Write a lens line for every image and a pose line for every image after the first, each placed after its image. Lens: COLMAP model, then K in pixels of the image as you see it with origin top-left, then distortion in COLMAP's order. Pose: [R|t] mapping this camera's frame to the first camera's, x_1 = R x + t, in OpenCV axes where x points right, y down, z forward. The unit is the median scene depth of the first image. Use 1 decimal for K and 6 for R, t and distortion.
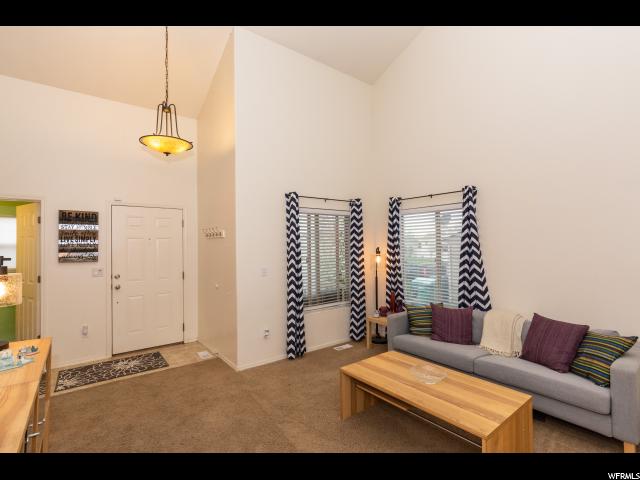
lens RADIAL K [[306.0, 0, 320.0], [0, 306.0, 240.0], [0, 0, 1]] dist [0.002278, 0.000264]
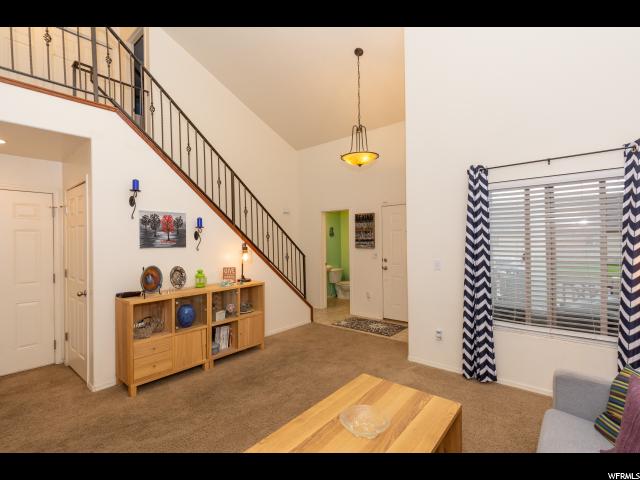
lens RADIAL K [[308.9, 0, 320.0], [0, 308.9, 240.0], [0, 0, 1]] dist [-0.001168, -0.000720]
pose [[0.210859, 0.004859, -0.977504, 0.608465], [0.031701, 0.999428, 0.011806, 0.007627], [0.977002, -0.033478, 0.210584, 0.464644]]
